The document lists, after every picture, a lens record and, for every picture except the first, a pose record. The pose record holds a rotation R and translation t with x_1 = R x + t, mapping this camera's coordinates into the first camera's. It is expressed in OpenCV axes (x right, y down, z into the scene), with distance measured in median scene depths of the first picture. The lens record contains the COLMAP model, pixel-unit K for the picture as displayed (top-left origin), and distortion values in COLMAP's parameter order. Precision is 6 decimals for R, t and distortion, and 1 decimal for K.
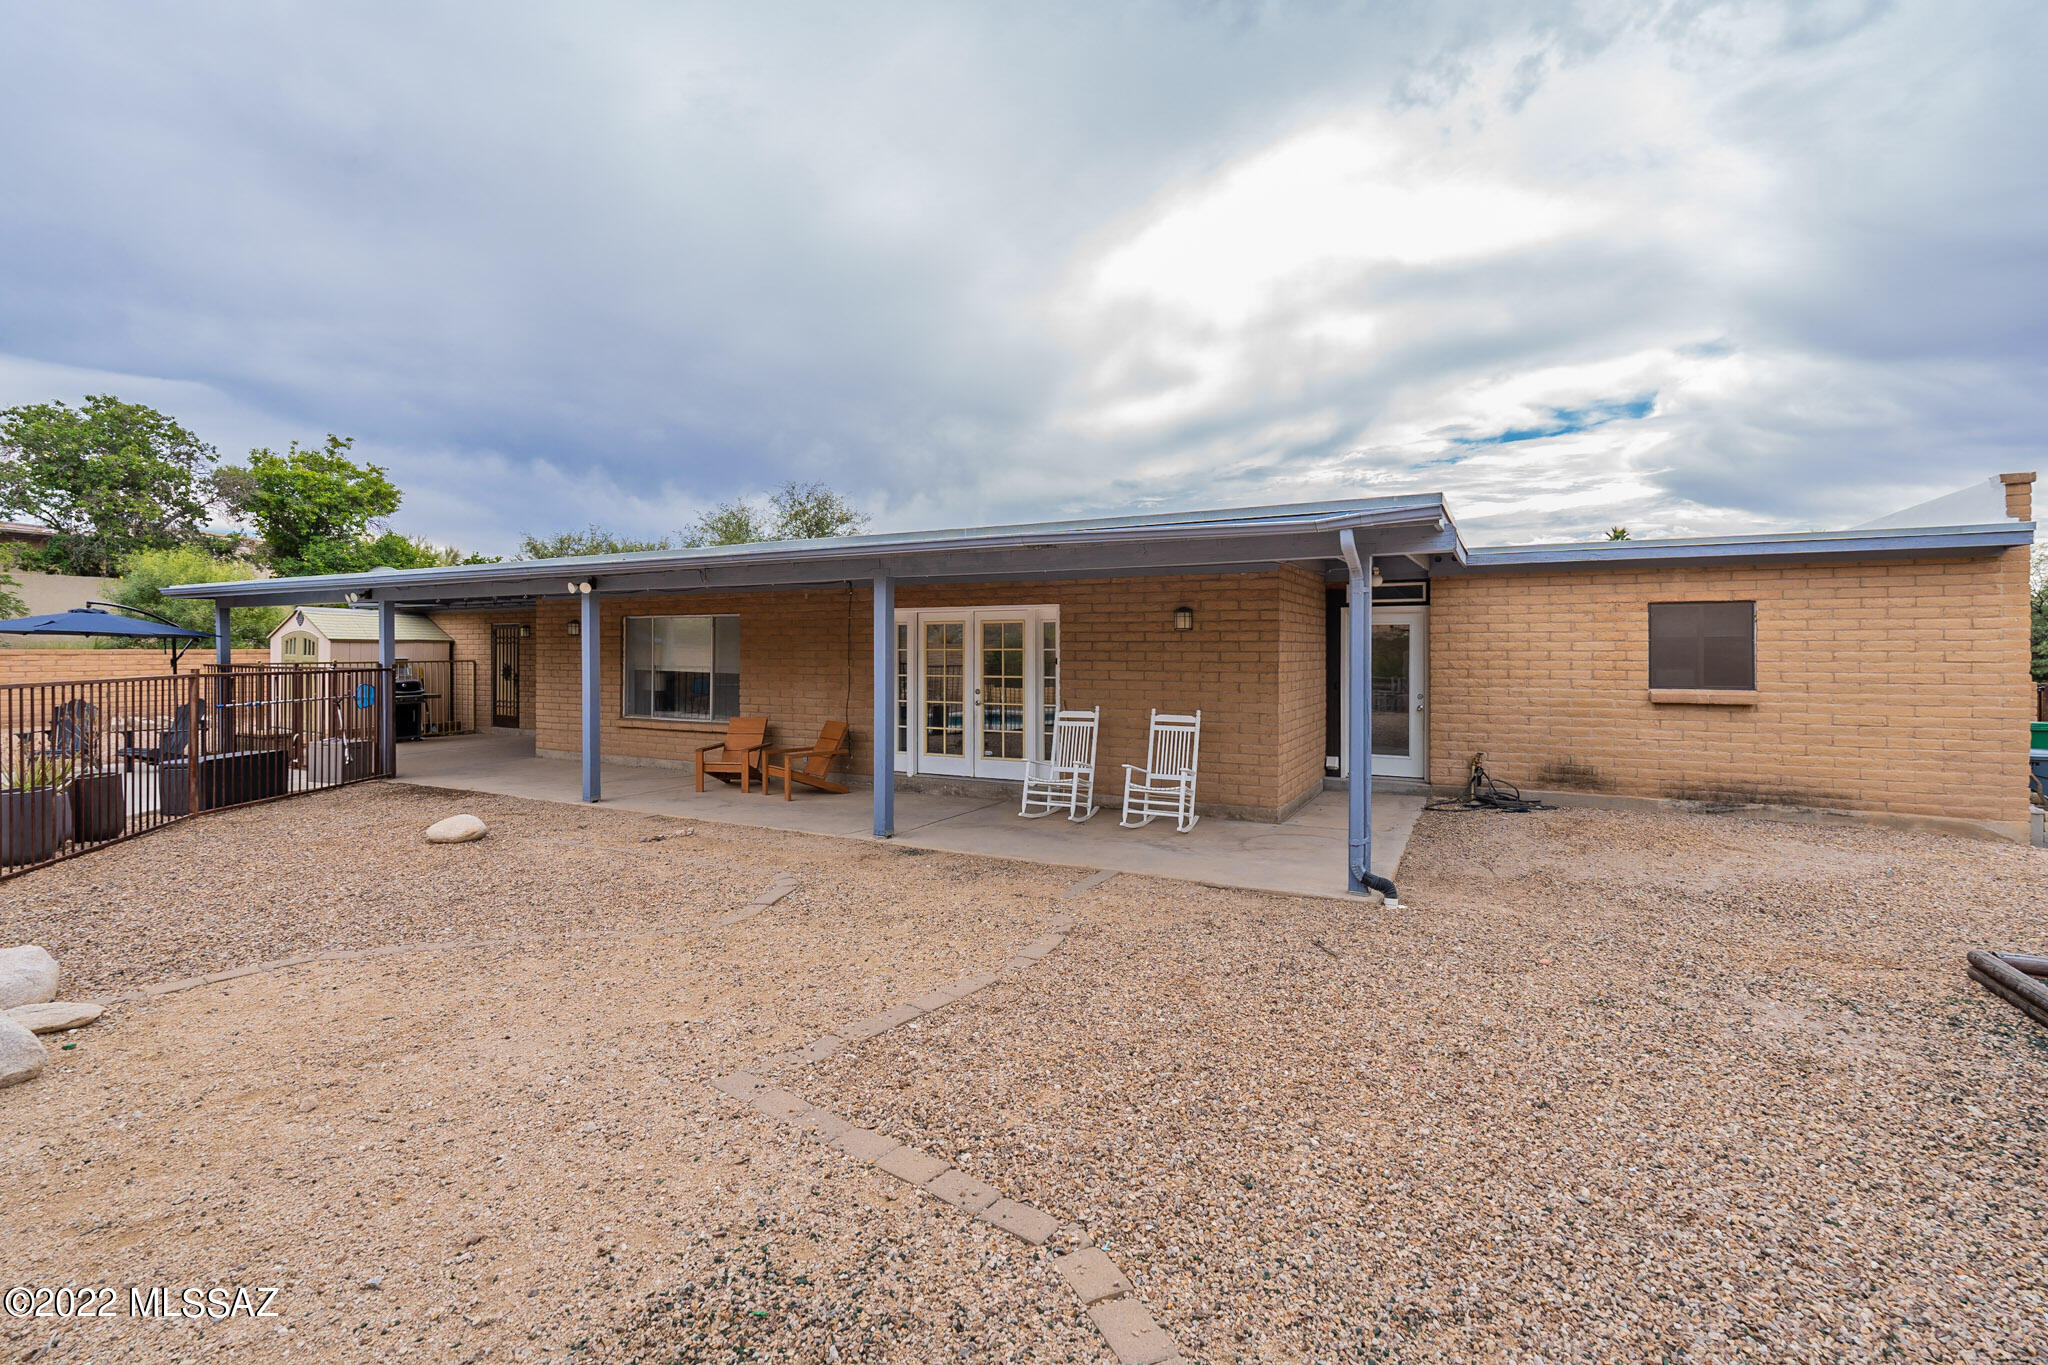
lens RADIAL K [[911.5, 0, 1024.0], [0, 911.5, 662.6], [0, 0, 1]] dist [-0.002286, -0.000650]
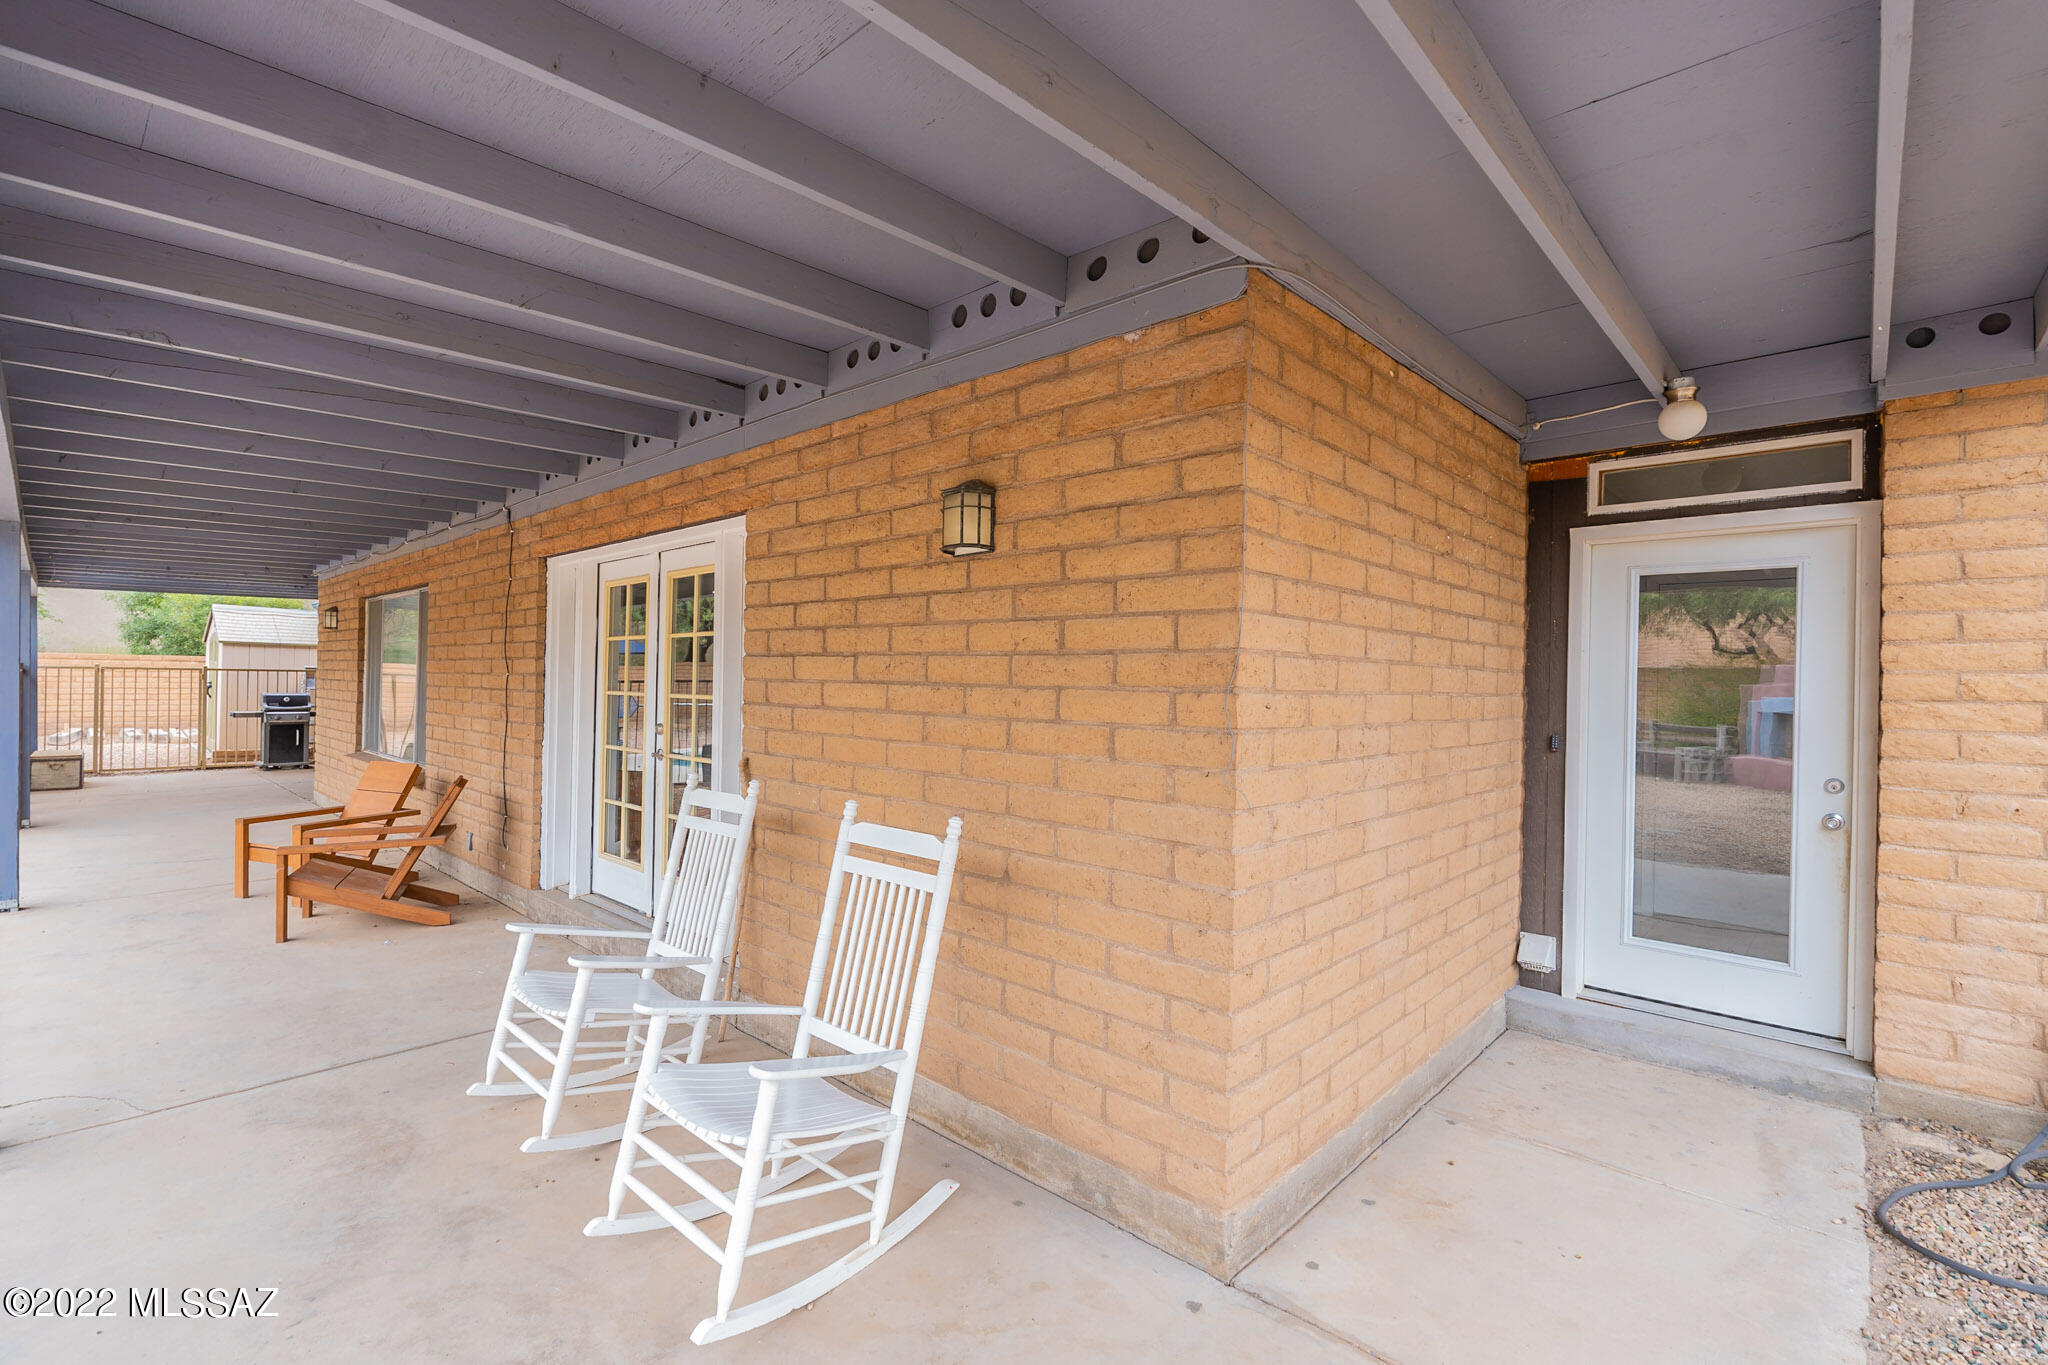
lens RADIAL K [[911.5, 0, 1024.3], [0, 911.5, 692.1], [0, 0, 1]] dist [-0.002286, -0.000650]
pose [[0.965682, 0.019899, -0.258964, 0.272051], [-0.021485, 0.999764, -0.003294, 0.012727], [0.258837, 0.008745, 0.965881, 0.694727]]
